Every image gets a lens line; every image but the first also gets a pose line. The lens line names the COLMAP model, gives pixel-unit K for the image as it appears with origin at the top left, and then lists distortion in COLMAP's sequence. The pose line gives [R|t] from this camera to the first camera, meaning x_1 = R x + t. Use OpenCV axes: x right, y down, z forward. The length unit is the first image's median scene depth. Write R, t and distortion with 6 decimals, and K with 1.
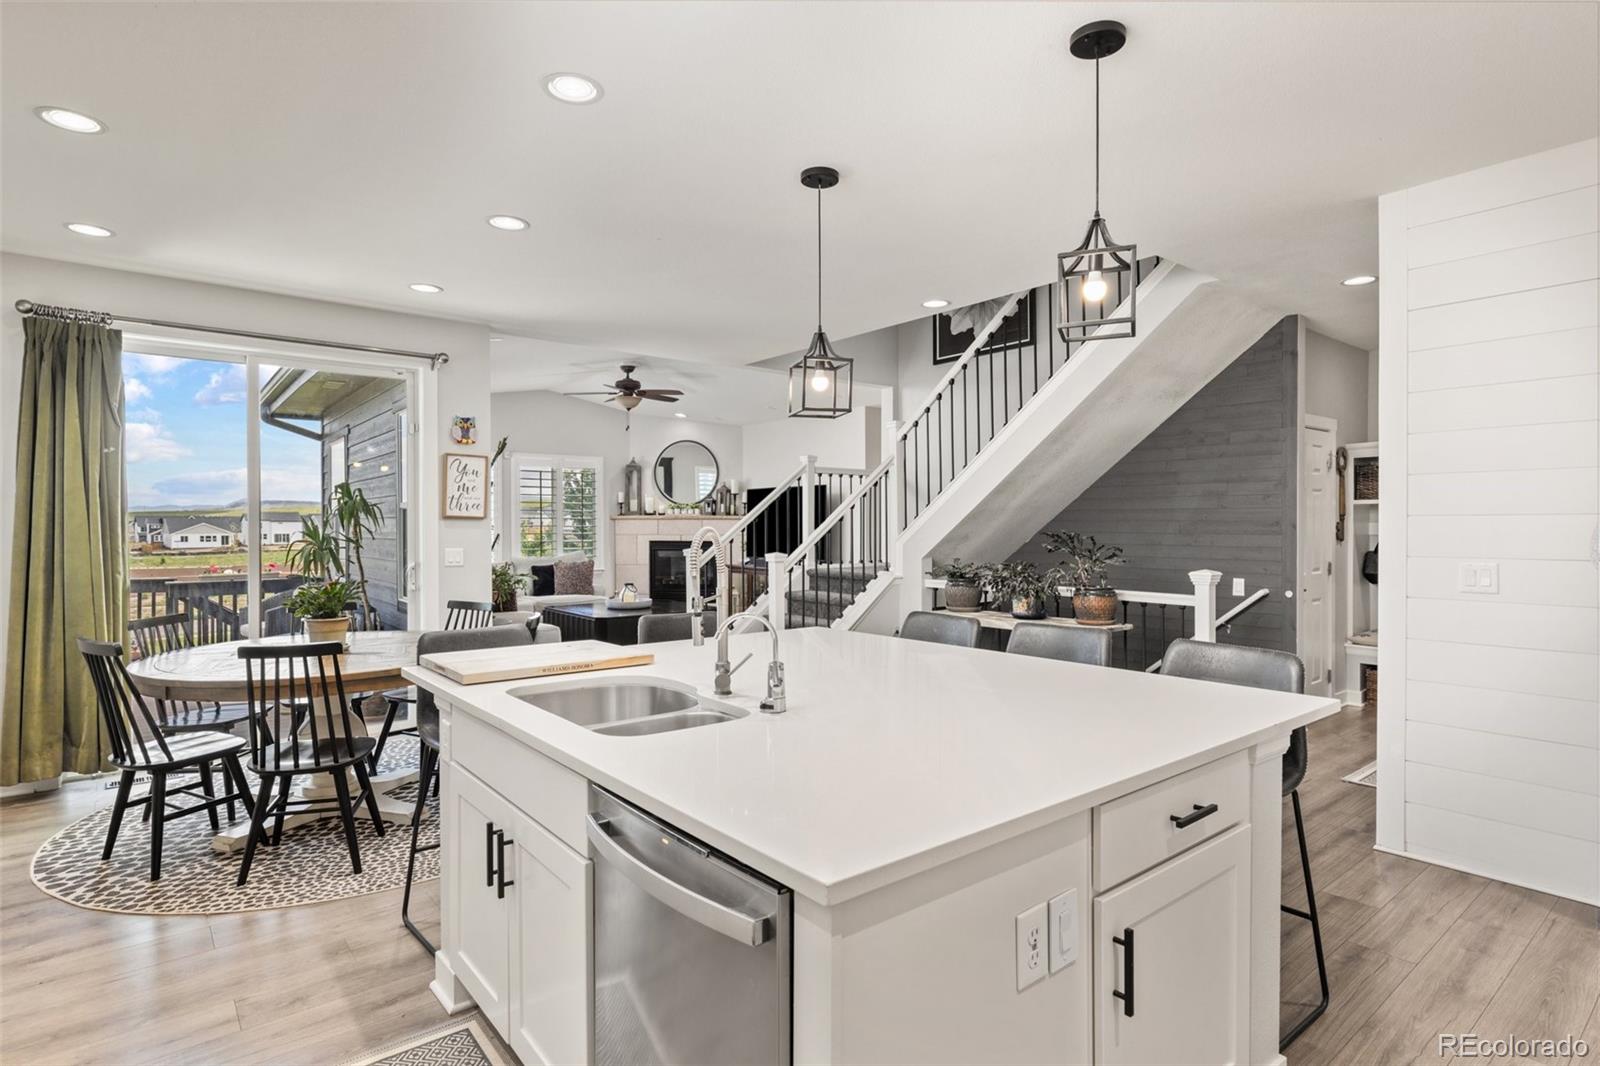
lens RADIAL K [[823.5, 0, 799.2], [0, 823.5, 536.9], [0, 0, 1]] dist [-0.003696, -0.000254]
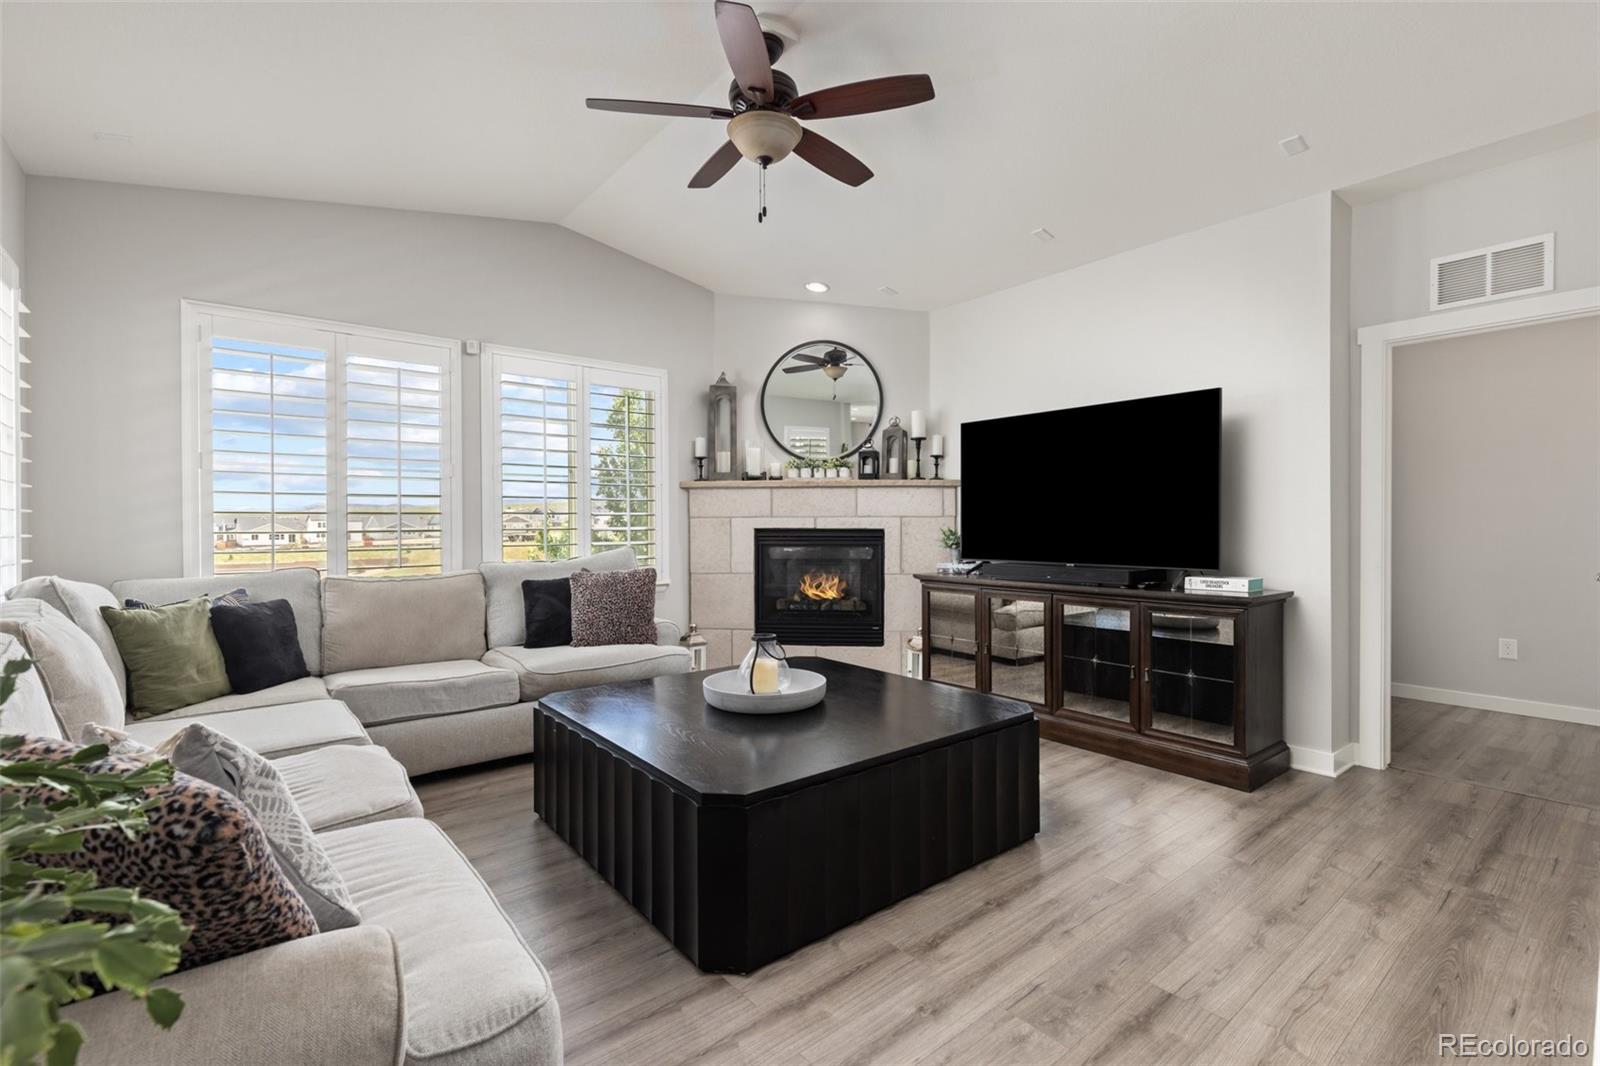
lens RADIAL K [[719.5, 0, 804.9], [0, 719.5, 525.9], [0, 0, 1]] dist [0.000838, -0.000065]
pose [[0.999956, -0.003815, 0.008540, -0.153130], [0.003906, 0.999936, -0.010606, 0.008160], [-0.008499, 0.010639, 0.999907, 0.537529]]
